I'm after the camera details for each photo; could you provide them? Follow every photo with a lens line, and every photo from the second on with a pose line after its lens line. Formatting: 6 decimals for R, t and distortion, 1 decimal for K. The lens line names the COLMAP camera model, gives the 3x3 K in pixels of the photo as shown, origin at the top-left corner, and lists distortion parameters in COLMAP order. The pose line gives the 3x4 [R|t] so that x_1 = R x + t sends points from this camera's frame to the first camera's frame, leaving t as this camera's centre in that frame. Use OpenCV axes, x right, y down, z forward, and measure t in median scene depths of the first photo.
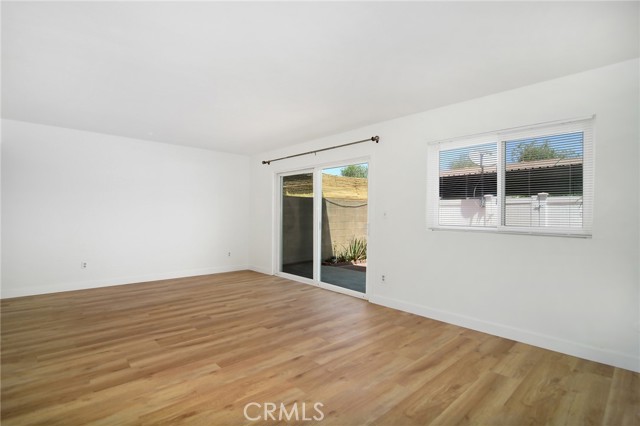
lens RADIAL K [[314.3, 0, 320.0], [0, 314.3, 213.0], [0, 0, 1]] dist [-0.003190, -0.015071]
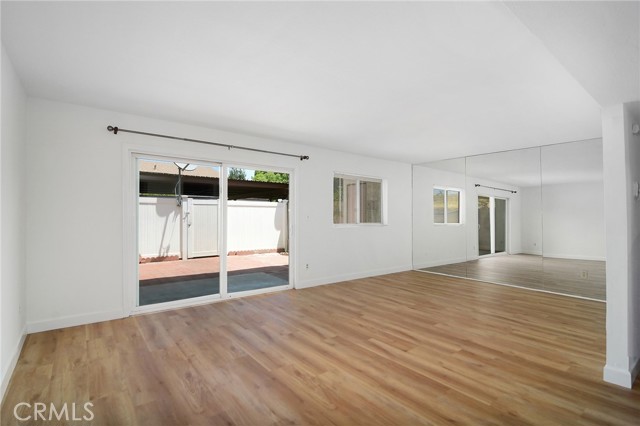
lens RADIAL K [[314.3, 0, 320.0], [0, 314.3, 213.0], [0, 0, 1]] dist [-0.003190, -0.015071]
pose [[0.075357, -0.008239, 0.997123, -1.418578], [-0.012820, 0.999875, 0.009231, -0.031450], [-0.997074, -0.013478, 0.075242, 1.118483]]
